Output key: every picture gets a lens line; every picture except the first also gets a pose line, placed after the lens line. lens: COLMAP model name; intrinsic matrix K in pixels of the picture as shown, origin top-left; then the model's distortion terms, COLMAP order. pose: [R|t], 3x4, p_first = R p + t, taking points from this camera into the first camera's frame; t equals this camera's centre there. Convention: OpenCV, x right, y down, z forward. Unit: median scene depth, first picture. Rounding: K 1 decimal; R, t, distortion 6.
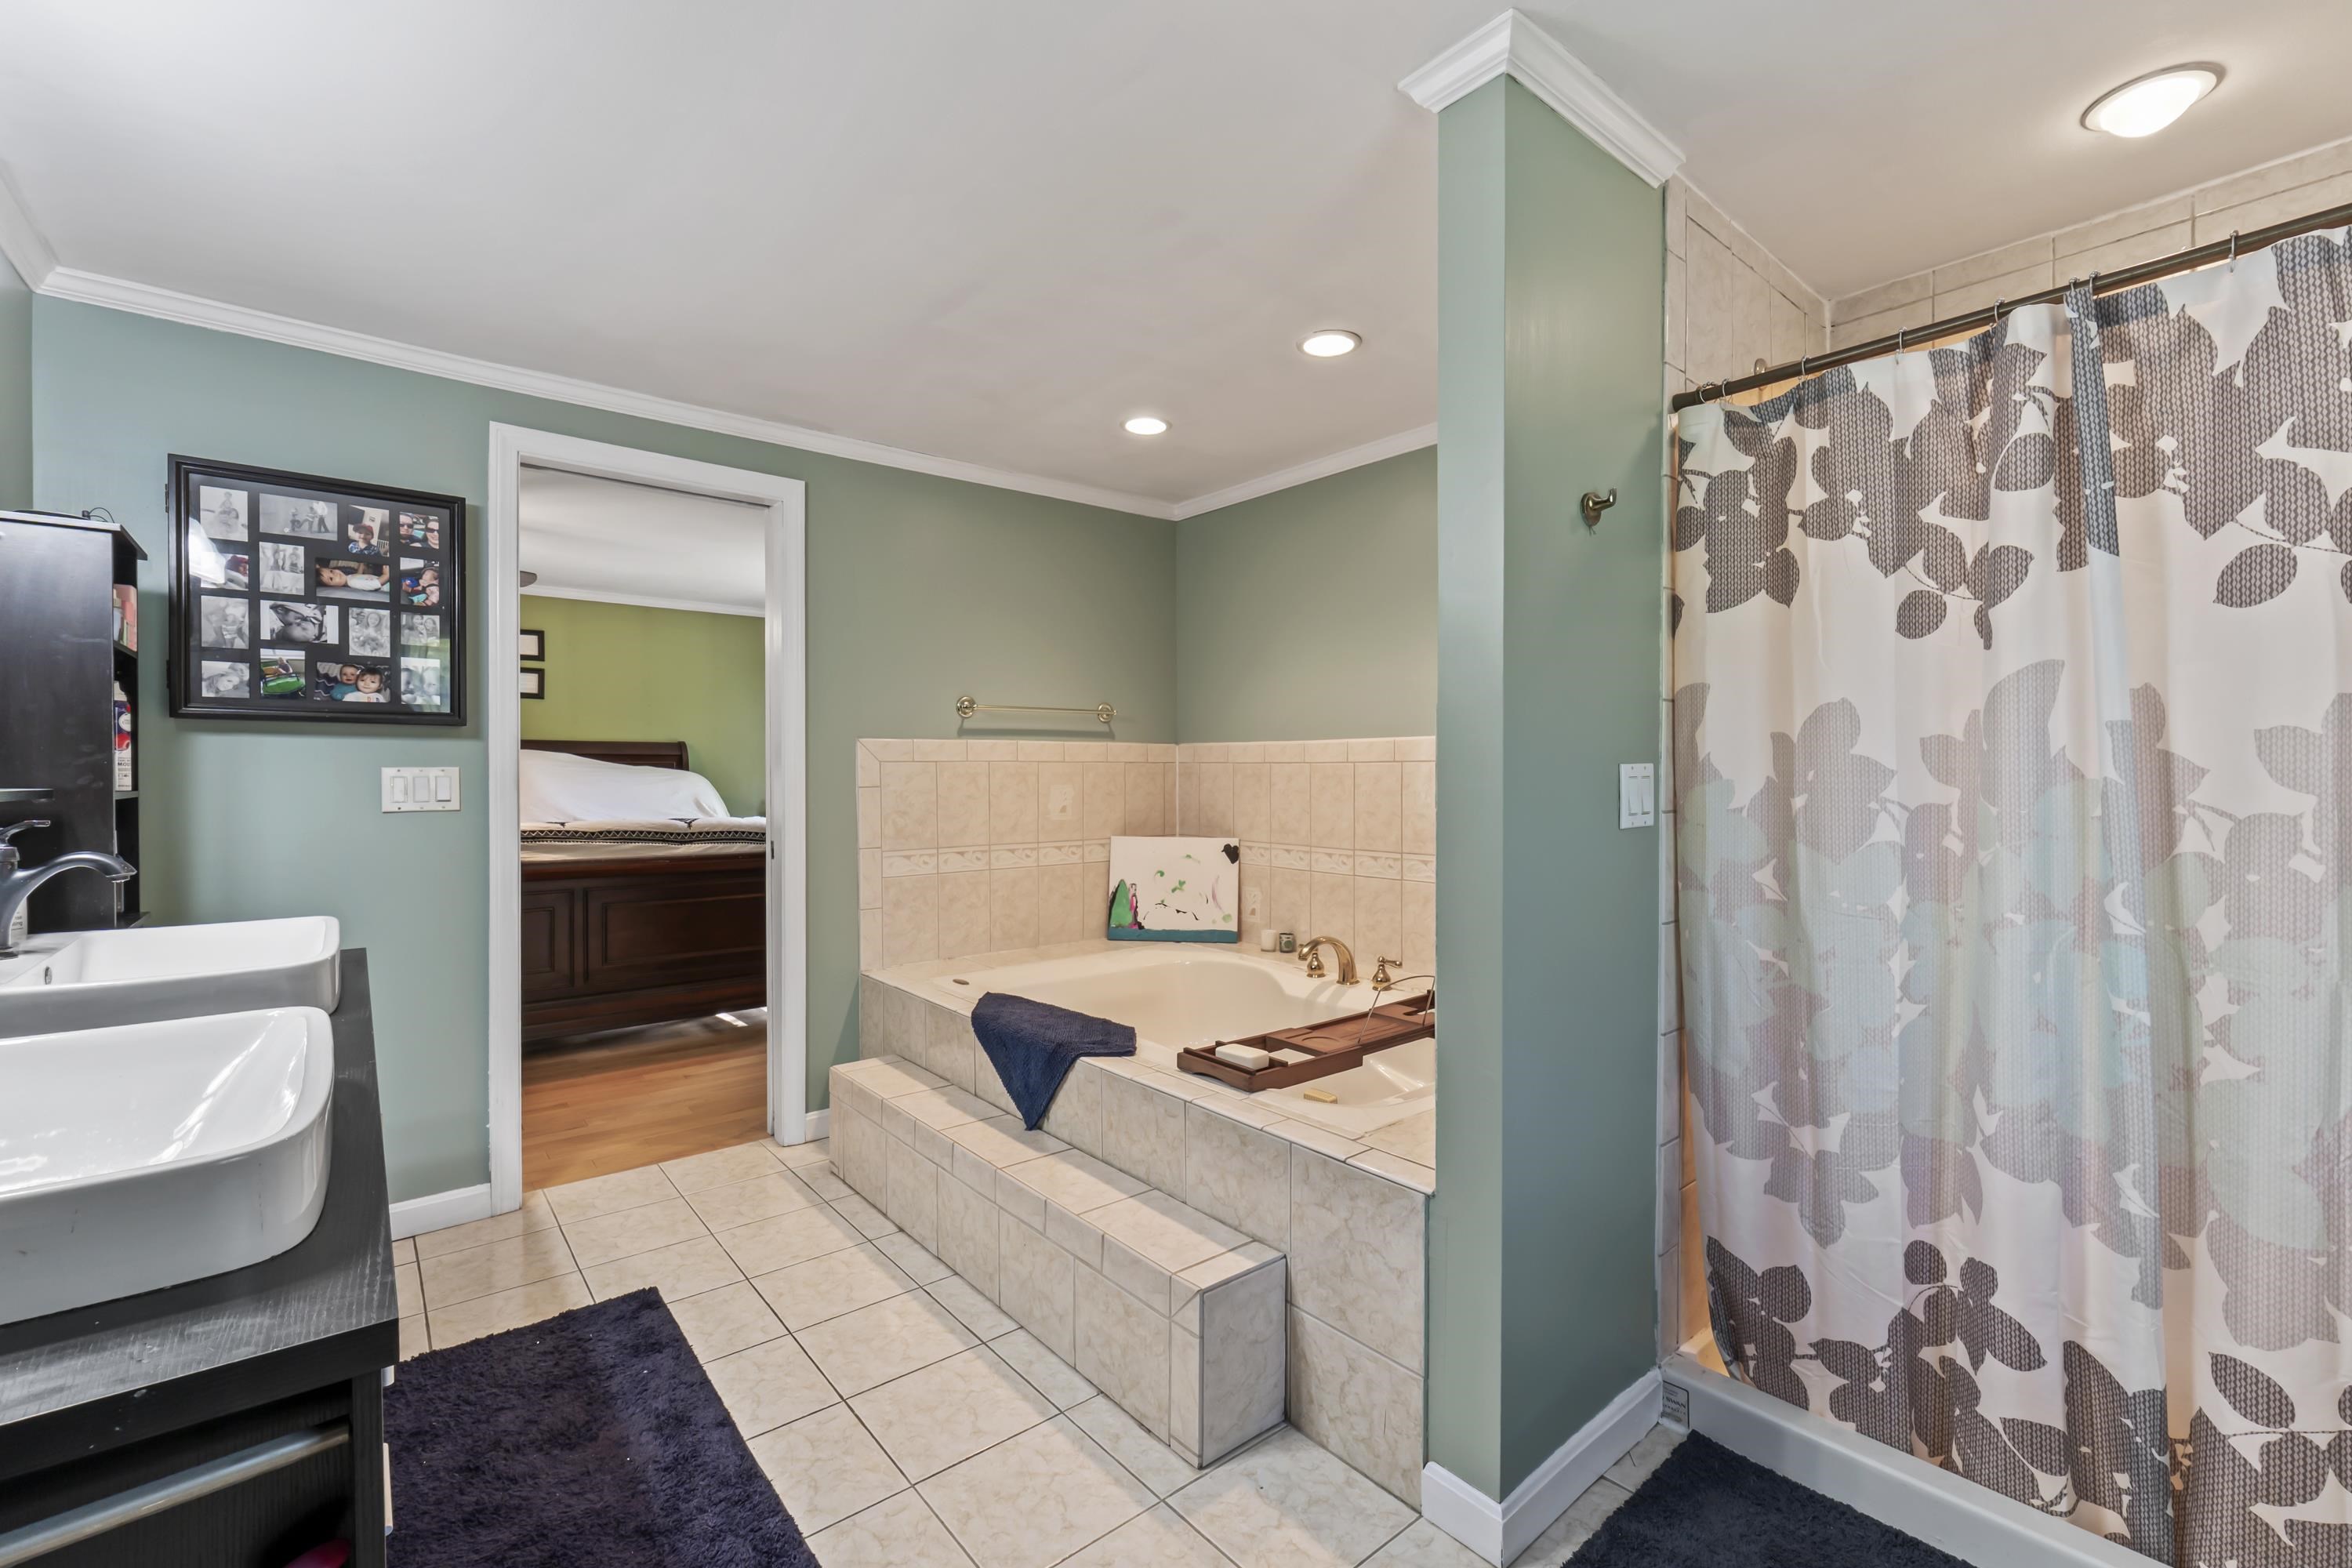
lens RADIAL K [[993.4, 0, 1179.2], [0, 993.4, 788.1], [0, 0, 1]] dist [-0.002679, -0.001953]
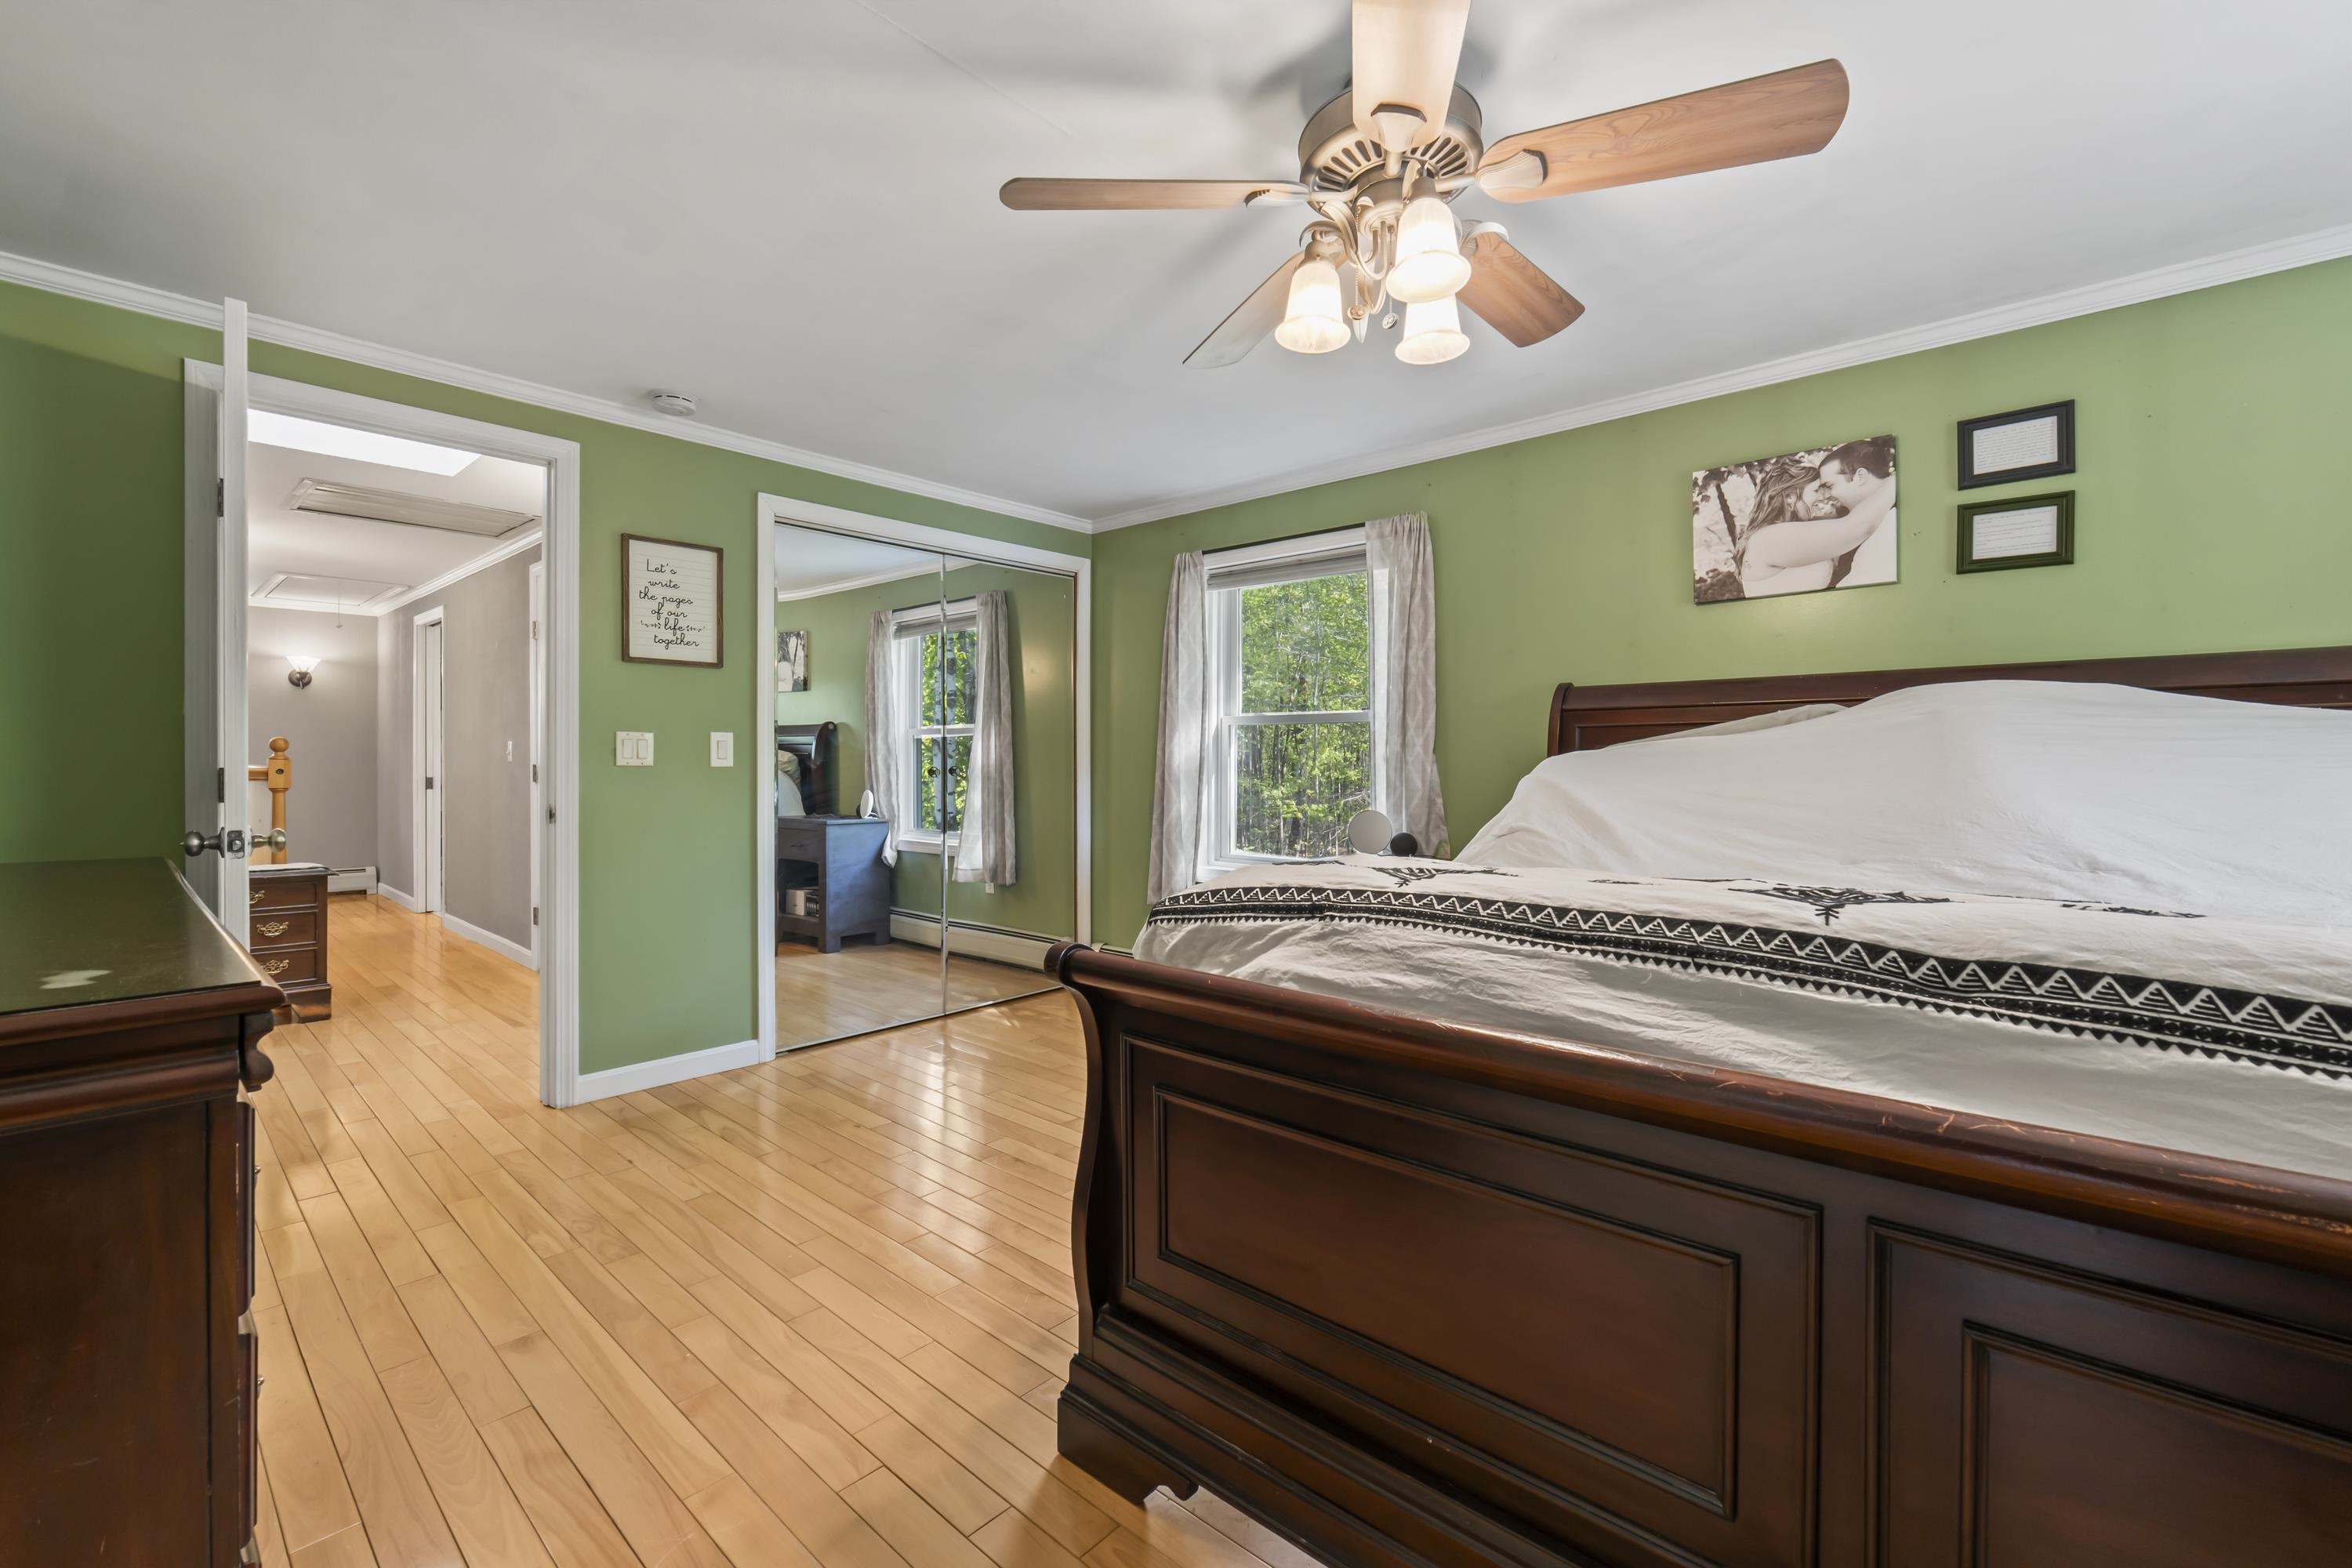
lens RADIAL K [[993.4, 0, 1176.2], [0, 993.4, 771.1], [0, 0, 1]] dist [-0.002679, -0.001953]
pose [[0.145673, 0.003615, -0.989326, -0.687560], [-0.015723, 0.999875, 0.001338, 0.007917], [0.989208, 0.015360, 0.145712, 1.379601]]
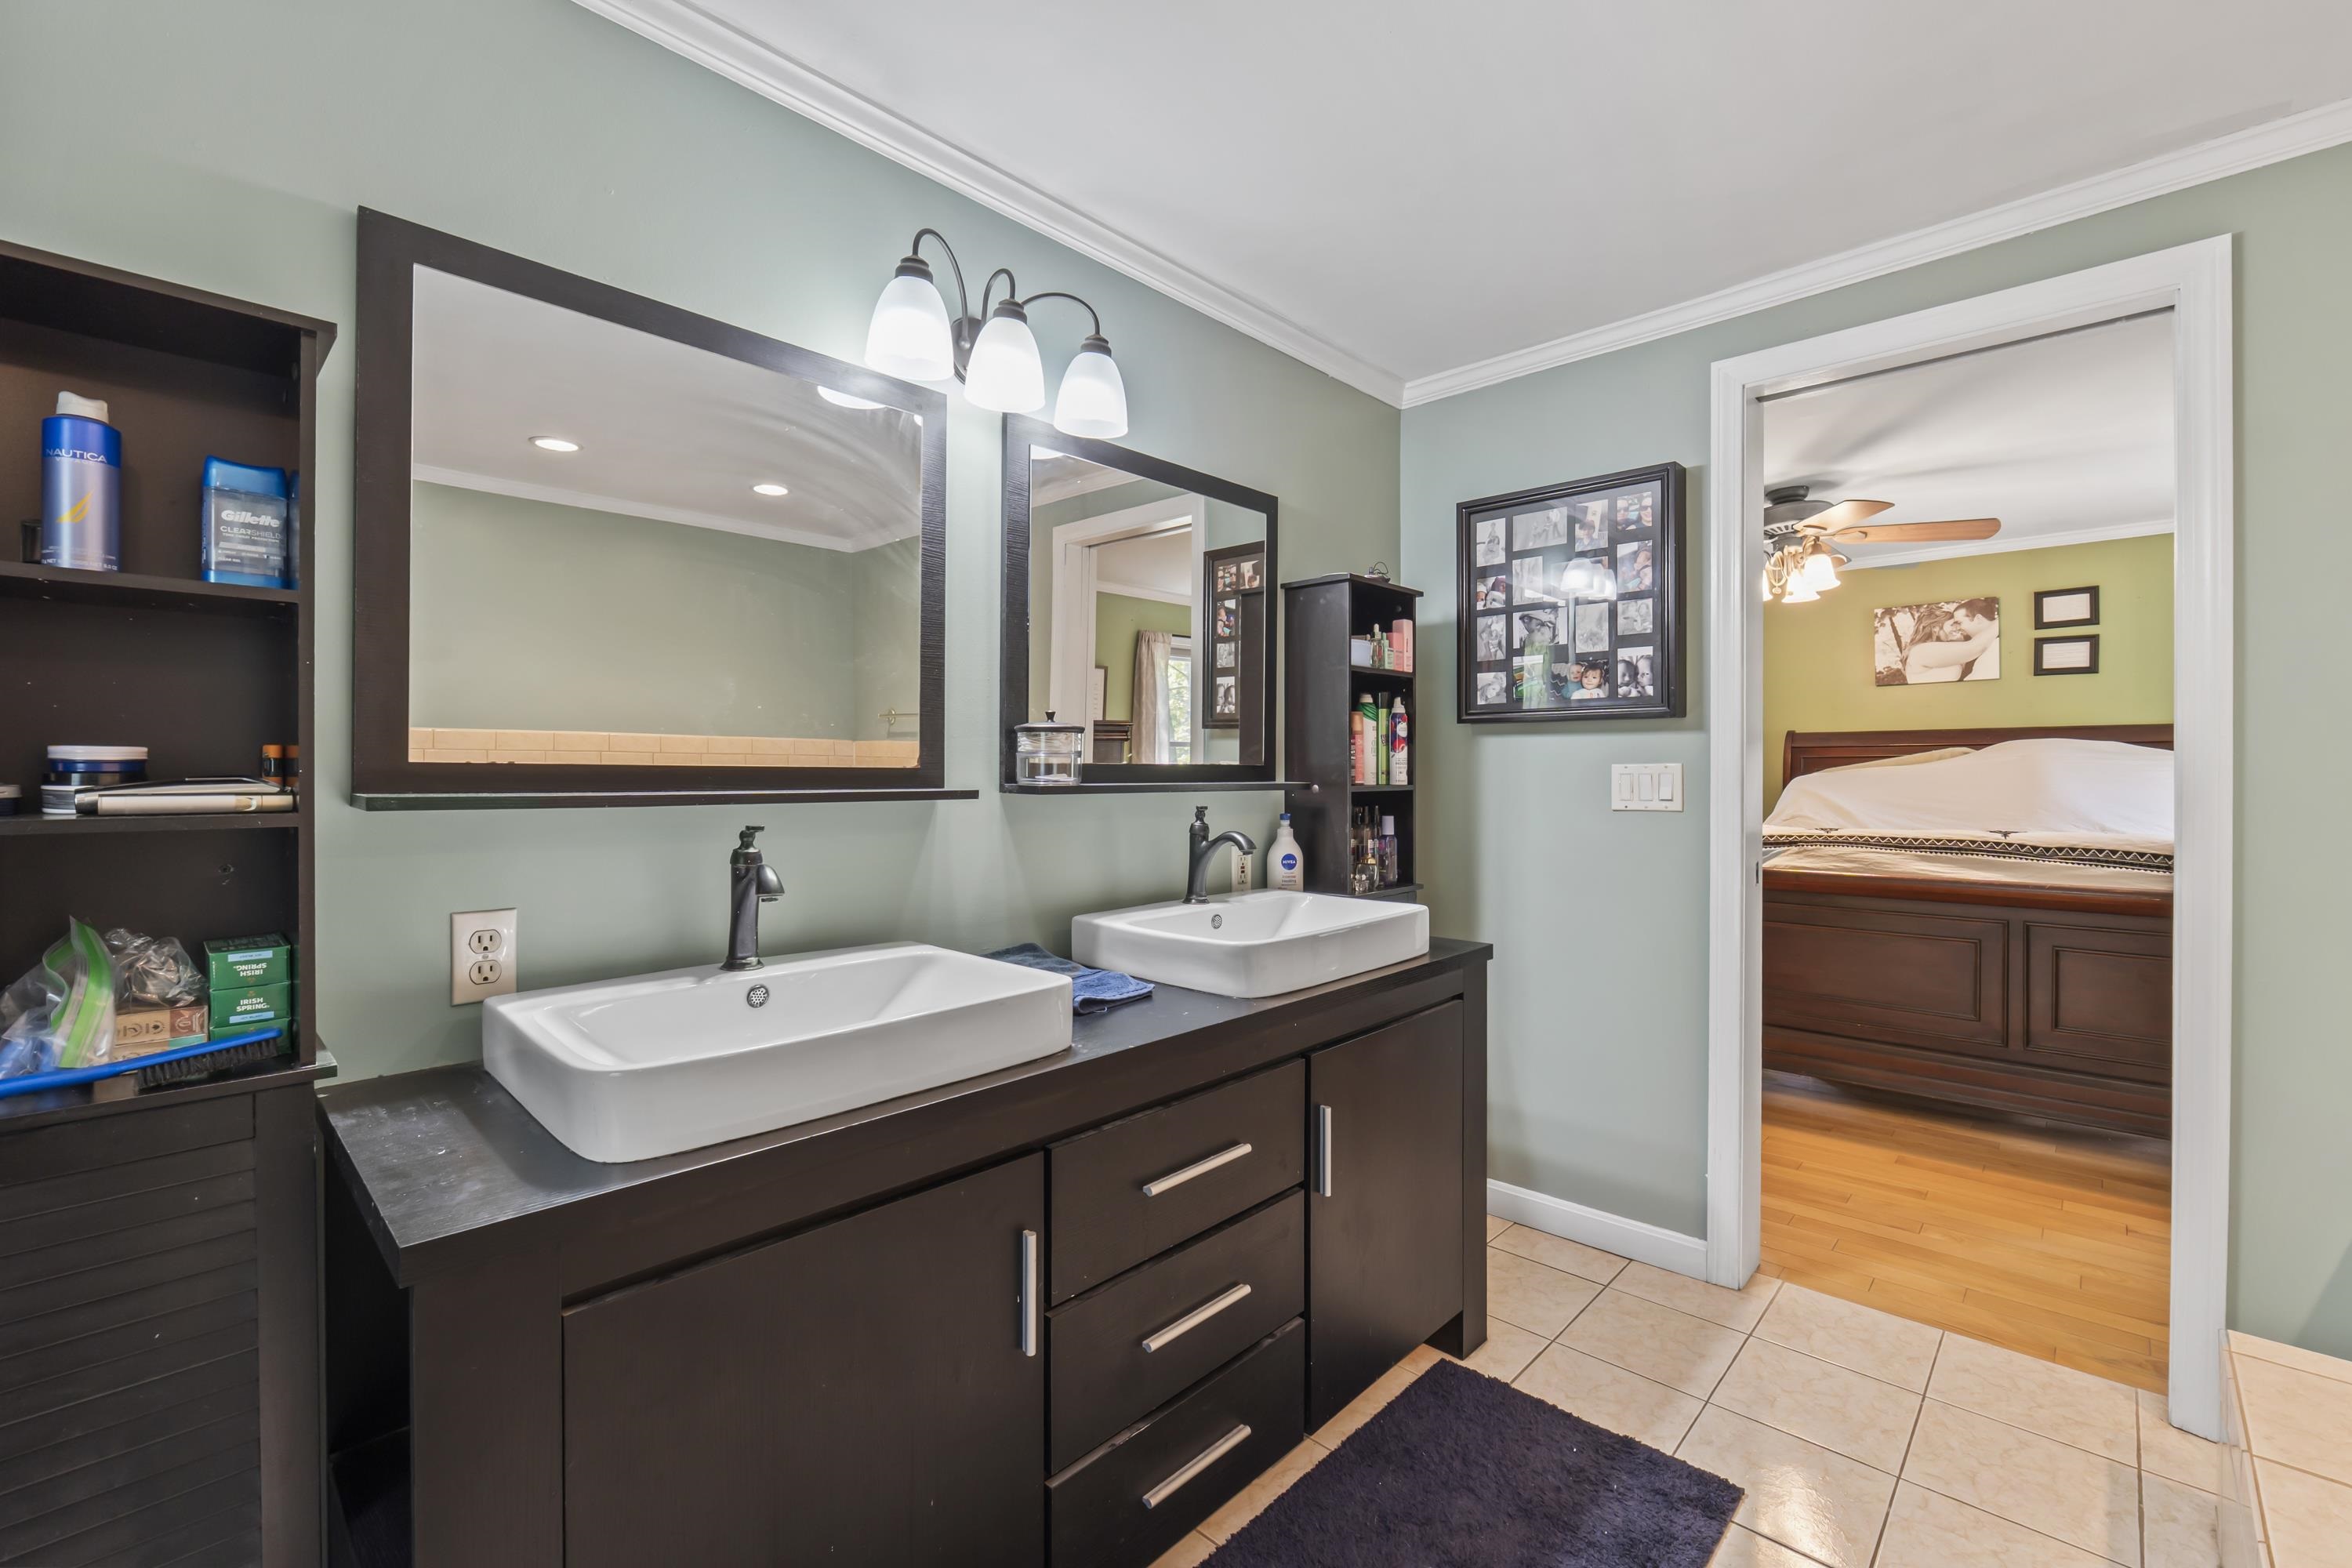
lens RADIAL K [[993.4, 0, 1182.4], [0, 993.4, 775.7], [0, 0, 1]] dist [-0.002679, -0.001953]
pose [[0.118661, 0.004332, -0.992925, 0.118312], [-0.010944, 0.999935, 0.003055, -0.007595], [0.992874, 0.010504, 0.118701, 0.466983]]
